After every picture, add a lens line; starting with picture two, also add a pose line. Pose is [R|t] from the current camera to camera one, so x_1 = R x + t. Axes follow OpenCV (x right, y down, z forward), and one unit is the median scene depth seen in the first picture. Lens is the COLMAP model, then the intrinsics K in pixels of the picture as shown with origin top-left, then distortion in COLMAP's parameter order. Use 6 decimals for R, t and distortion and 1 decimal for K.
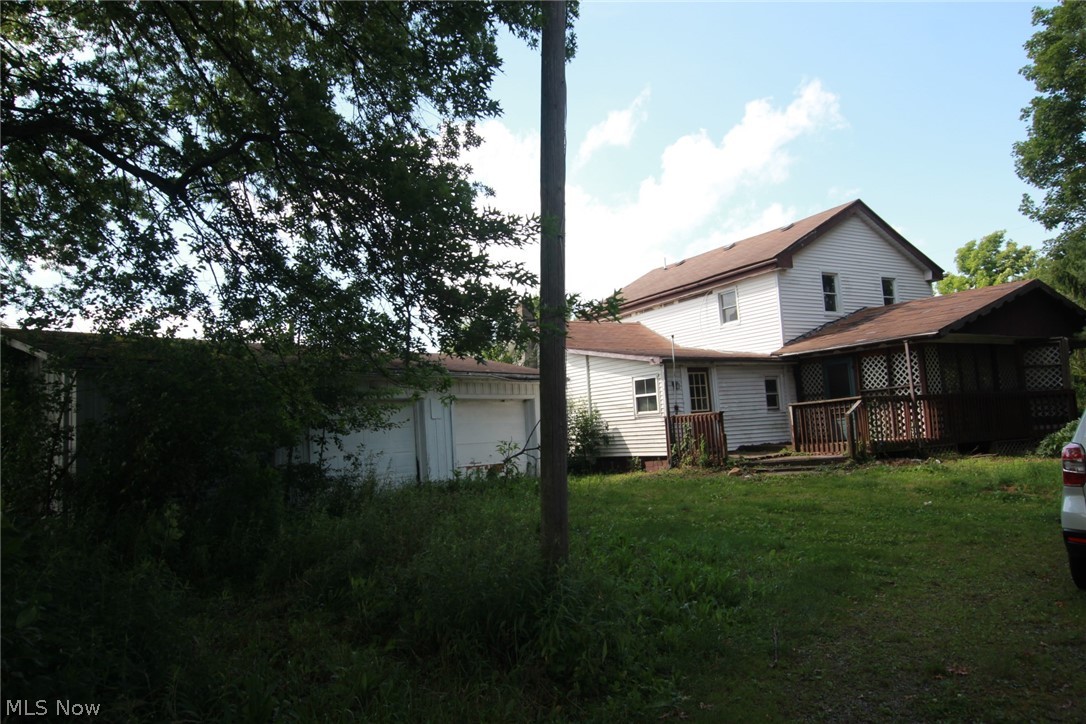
lens RADIAL K [[760.1, 0, 544.0], [0, 760.1, 360.3], [0, 0, 1]] dist [-0.005023, 0.000220]
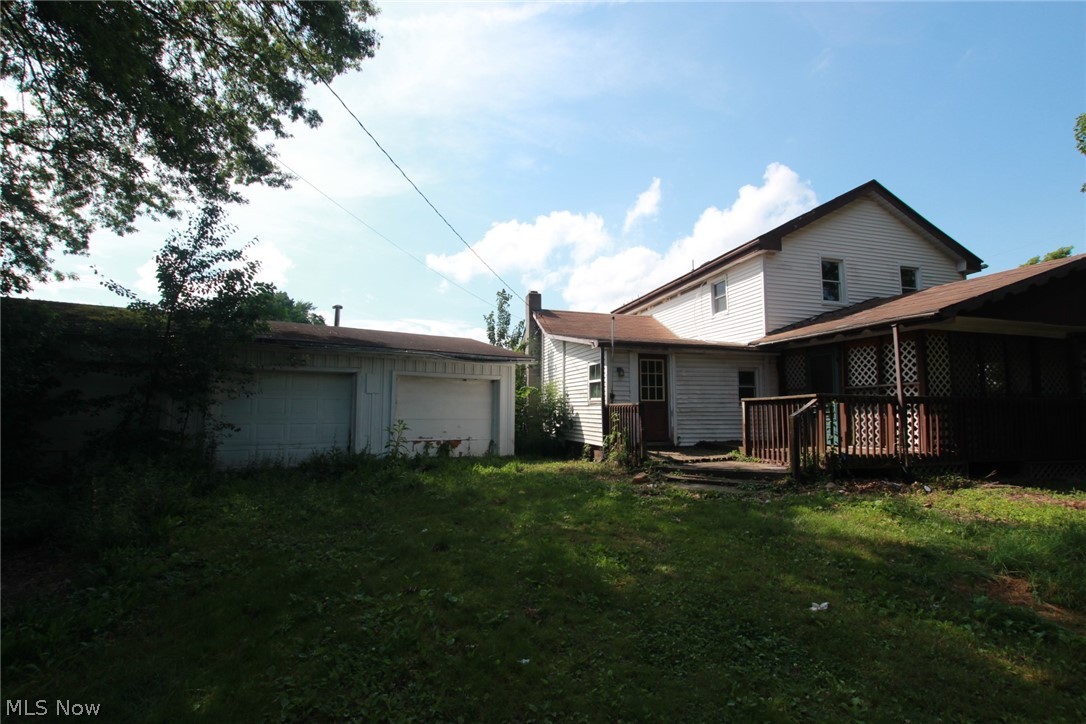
lens RADIAL K [[501.3, 0, 549.7], [0, 501.3, 364.6], [0, 0, 1]] dist [-0.025792, 0.000280]
pose [[0.961624, 0.038809, -0.271613, 0.243865], [-0.034535, 0.999193, 0.020497, 0.013917], [0.272190, -0.010330, 0.962188, 0.370544]]
